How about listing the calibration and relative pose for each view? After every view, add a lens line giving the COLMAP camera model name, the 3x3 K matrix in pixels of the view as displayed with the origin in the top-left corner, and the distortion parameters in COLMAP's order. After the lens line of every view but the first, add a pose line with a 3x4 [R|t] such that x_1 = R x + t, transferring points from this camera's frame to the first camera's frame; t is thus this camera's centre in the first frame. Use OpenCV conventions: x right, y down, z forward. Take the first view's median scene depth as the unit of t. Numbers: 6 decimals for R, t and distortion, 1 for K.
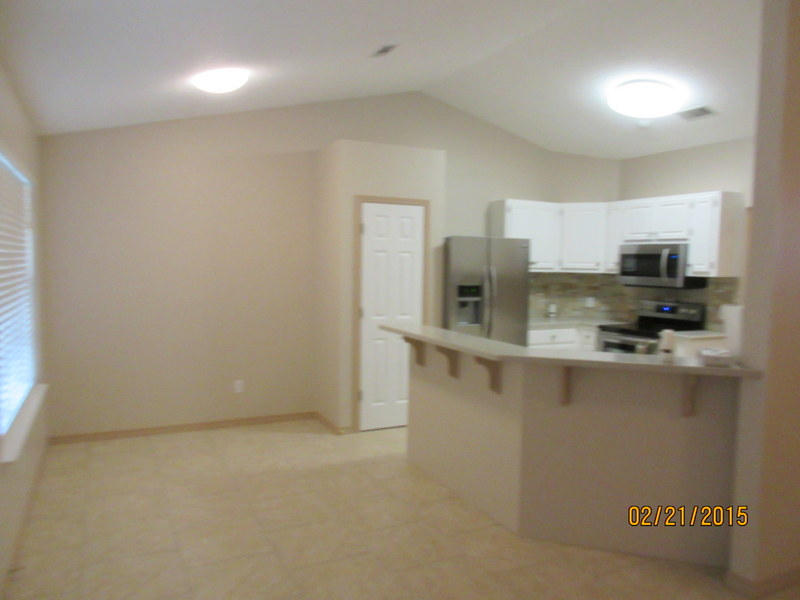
lens RADIAL K [[595.3, 0, 400.0], [0, 595.3, 300.0], [0, 0, 1]] dist [-0.006127, 0.000665]
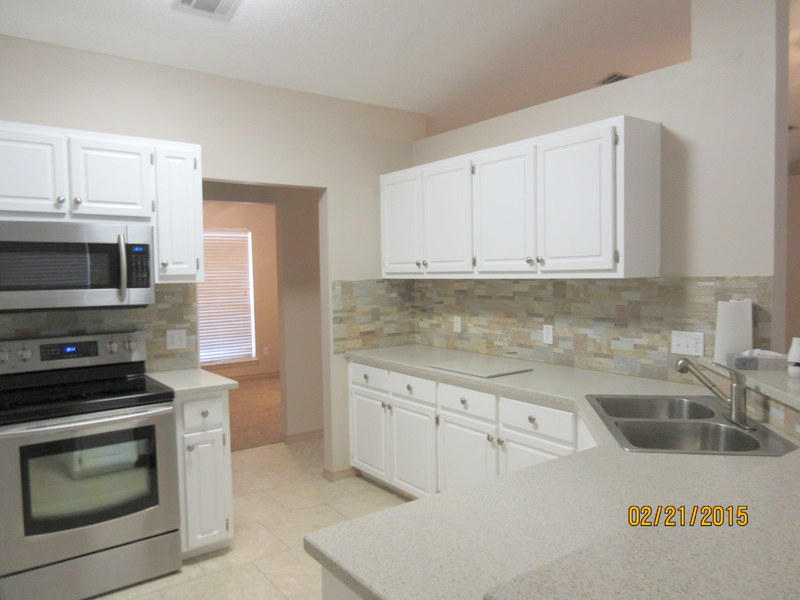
lens RADIAL K [[595.3, 0, 400.0], [0, 595.3, 300.0], [0, 0, 1]] dist [-0.006127, 0.000665]
pose [[-0.158997, -0.070734, 0.984742, -0.099997], [0.067815, 0.994292, 0.082369, -0.048890], [-0.984947, 0.079876, -0.153292, 0.754337]]
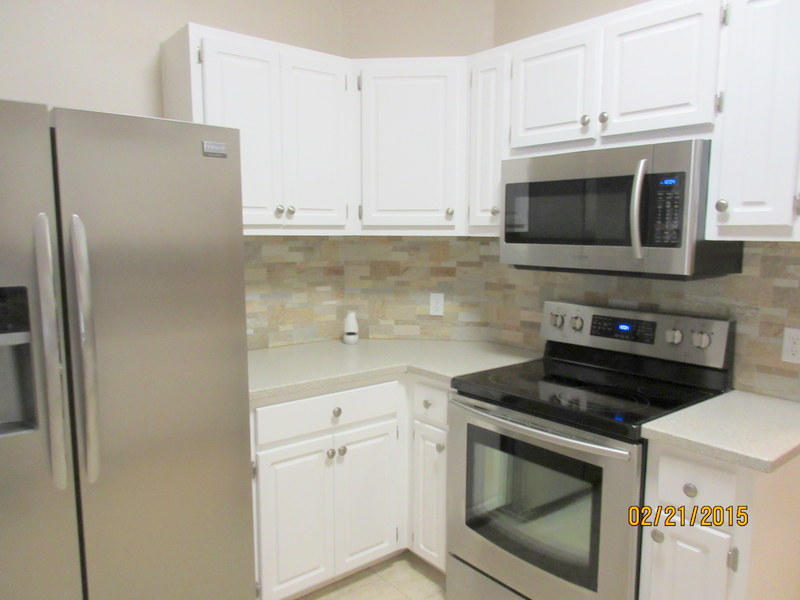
lens RADIAL K [[595.3, 0, 400.0], [0, 595.3, 300.0], [0, 0, 1]] dist [-0.006127, 0.000665]
pose [[0.975135, -0.038298, 0.218278, 0.215750], [0.026483, 0.998034, 0.056798, -0.026870], [-0.220024, -0.049605, 0.974232, 0.630219]]
